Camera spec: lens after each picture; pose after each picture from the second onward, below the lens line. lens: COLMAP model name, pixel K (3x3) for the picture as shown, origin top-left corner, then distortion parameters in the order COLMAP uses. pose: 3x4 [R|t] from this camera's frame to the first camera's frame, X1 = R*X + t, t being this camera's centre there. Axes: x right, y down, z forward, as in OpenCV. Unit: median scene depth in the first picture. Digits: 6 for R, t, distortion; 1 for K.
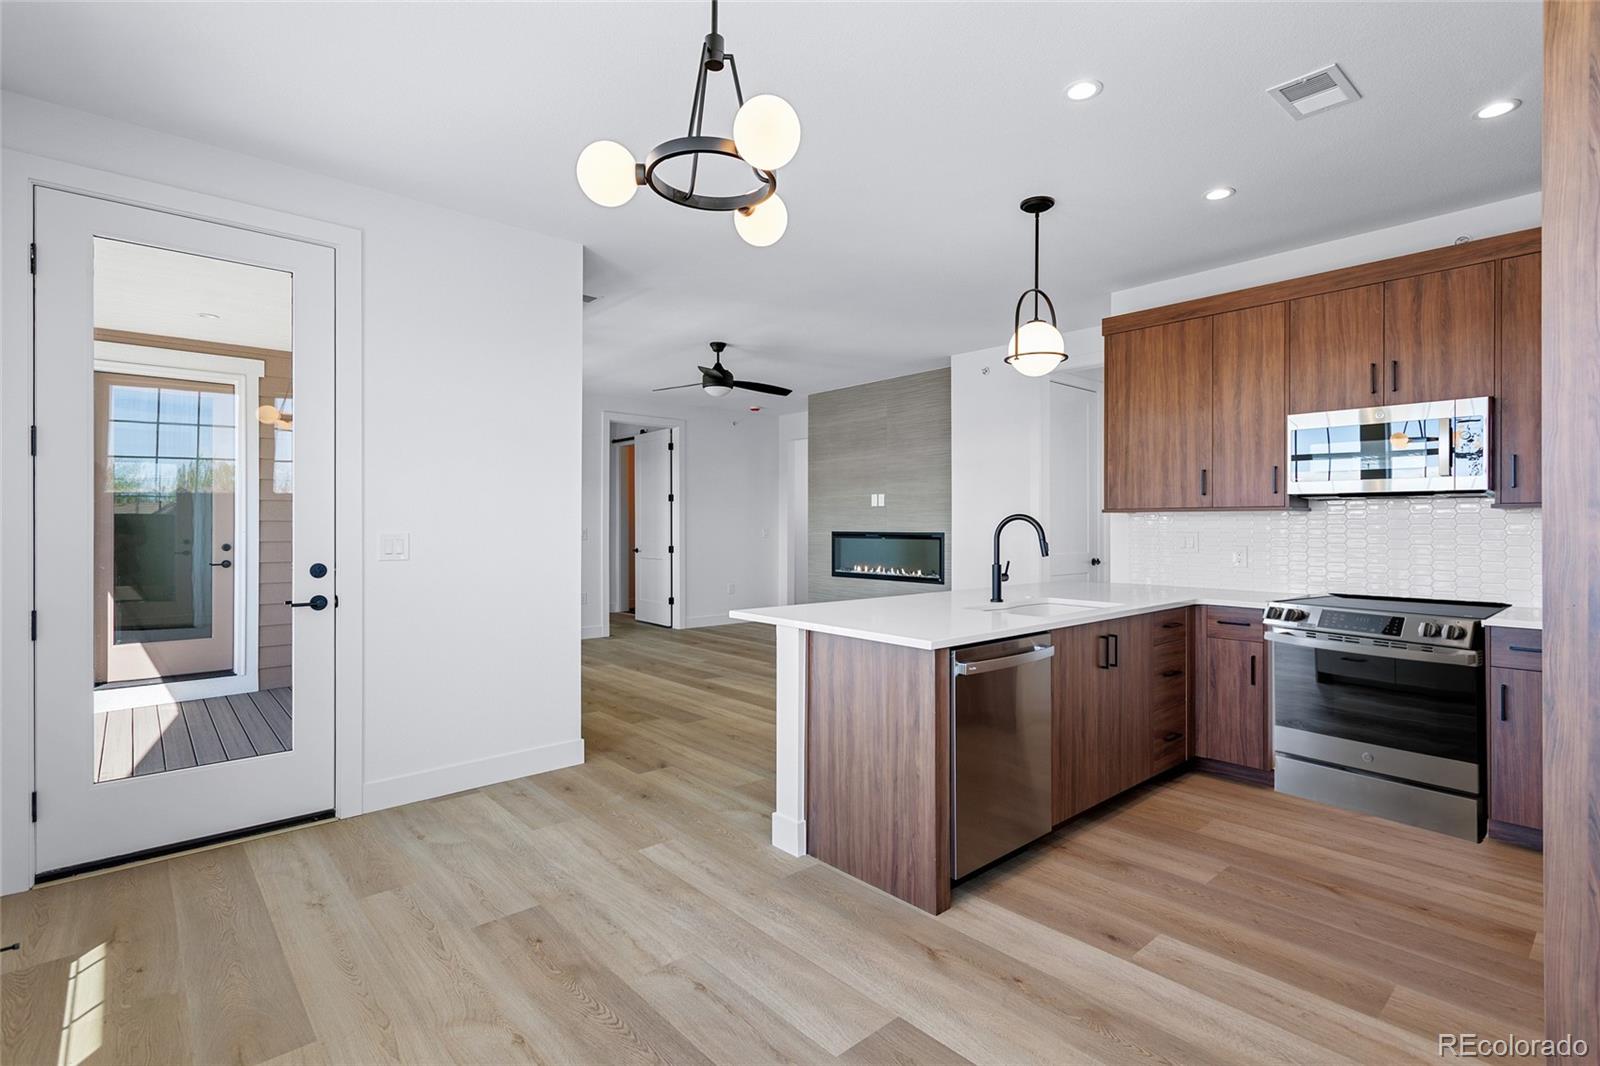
lens RADIAL K [[760.1, 0, 801.5], [0, 760.1, 526.8], [0, 0, 1]] dist [0.003281, 0.000805]
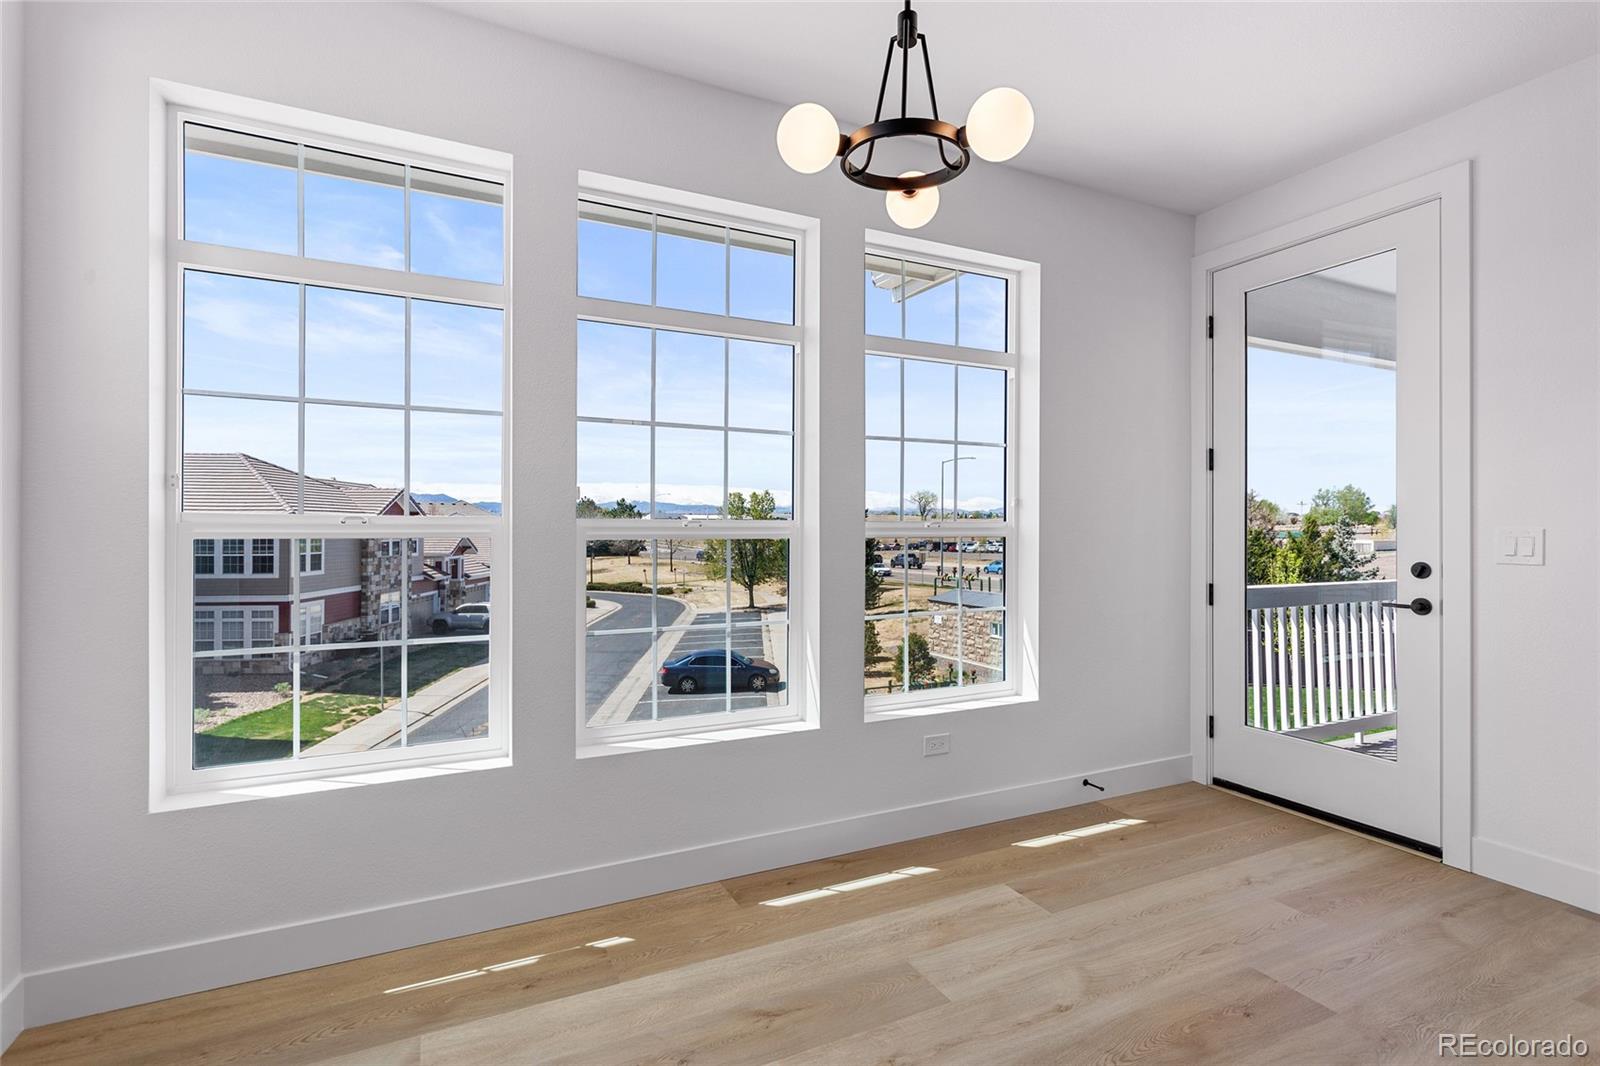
lens RADIAL K [[760.1, 0, 799.6], [0, 760.1, 530.4], [0, 0, 1]] dist [0.003281, 0.000805]
pose [[-0.271484, -0.000534, -0.962443, 0.387137], [-0.006637, 0.999977, 0.001317, 0.013157], [0.962420, 0.006745, -0.271481, 0.498669]]
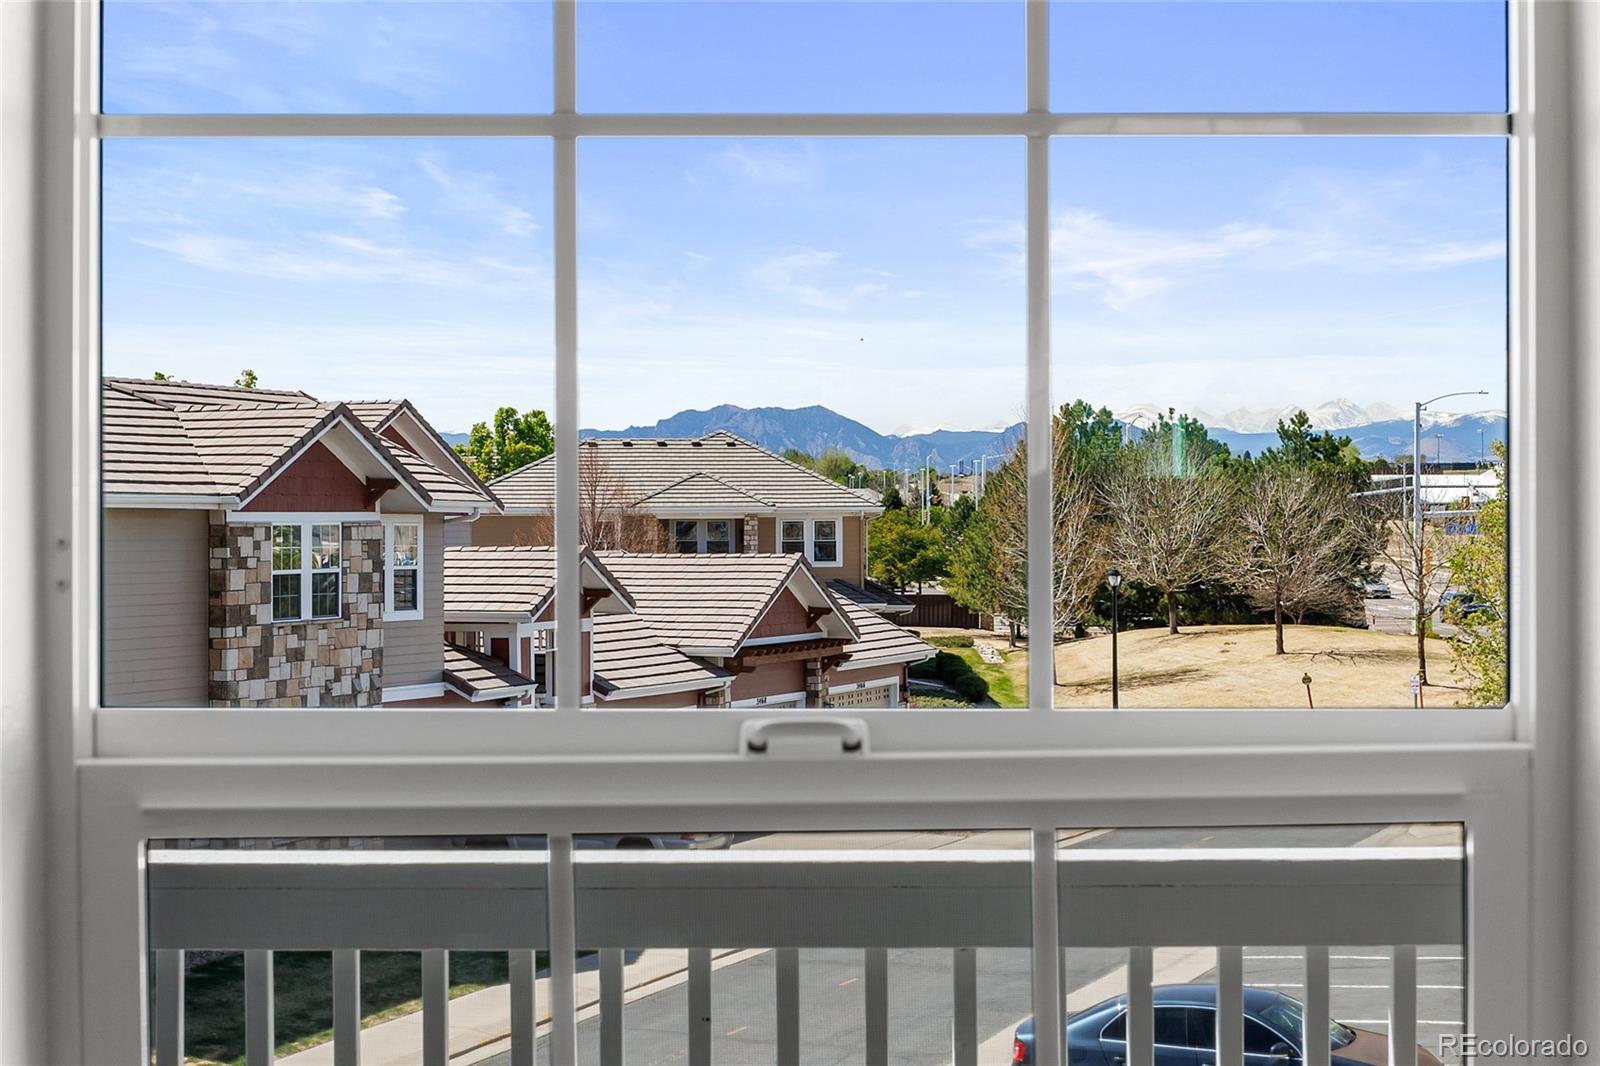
lens RADIAL K [[2809.9, 0, 792.4], [0, 2809.9, 537.7], [0, 0, 1]] dist [-0.046484, 0.000000]
pose [[-0.661687, 0.004486, -0.749767, -0.450540], [-0.000997, 0.999976, 0.006864, -0.025686], [0.749780, 0.005289, -0.661666, 1.862932]]
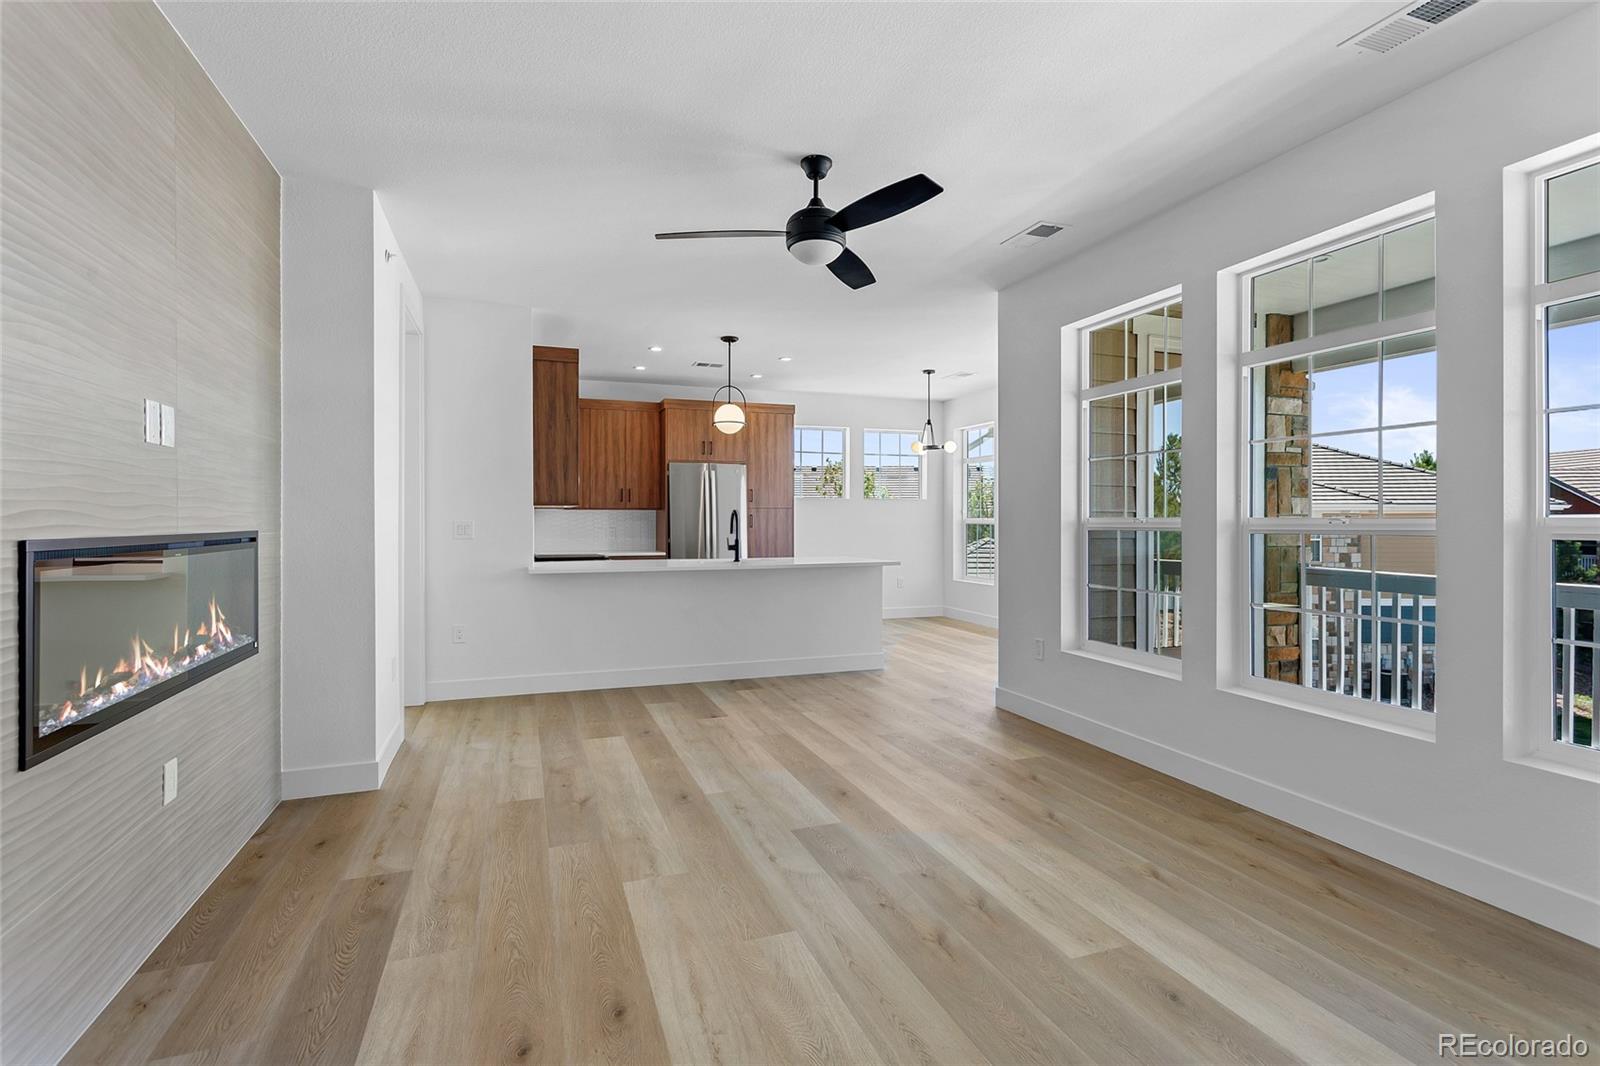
lens RADIAL K [[760.1, 0, 801.4], [0, 760.1, 521.8], [0, 0, 1]] dist [0.003281, 0.000805]
pose [[-0.930723, -0.002204, 0.365719, -0.512238], [-0.000037, 0.999982, 0.005932, 0.000107], [-0.365726, 0.005508, -0.930706, 2.623438]]
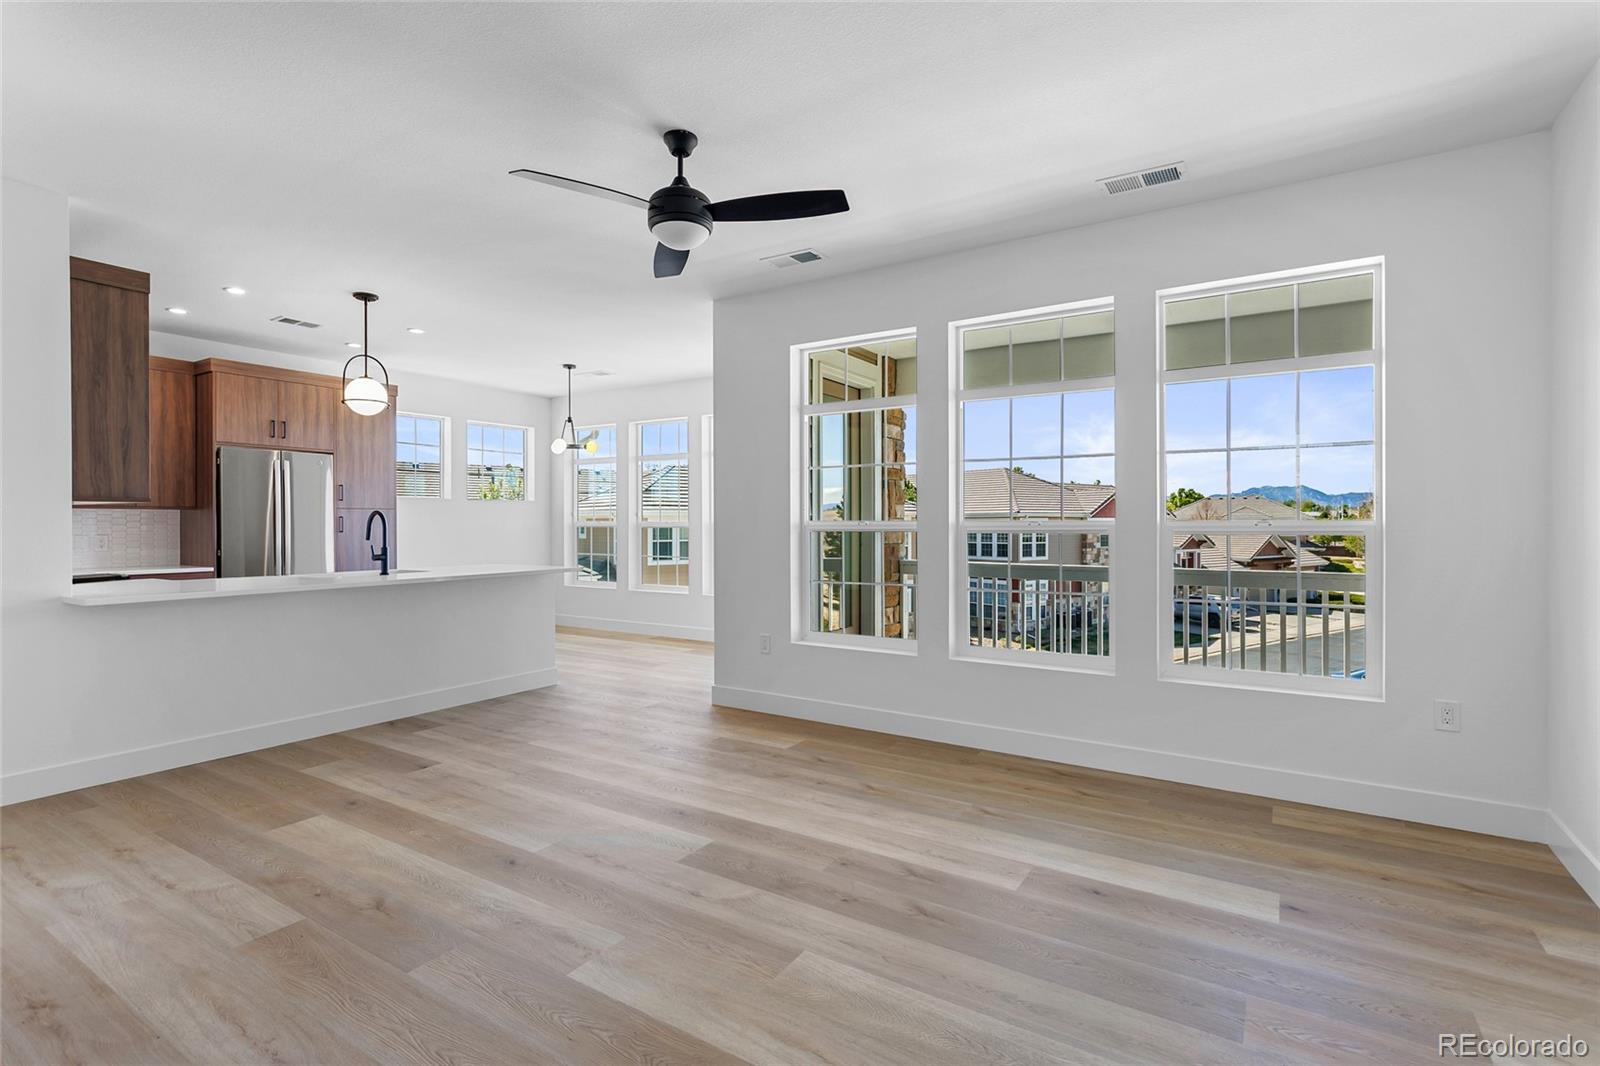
lens RADIAL K [[760.1, 0, 803.1], [0, 760.1, 523.1], [0, 0, 1]] dist [0.003281, 0.000805]
pose [[-0.961731, -0.000563, -0.273995, -0.092948], [-0.001452, 0.999994, 0.003042, 0.000869], [0.273991, 0.003323, -0.961726, 2.620591]]
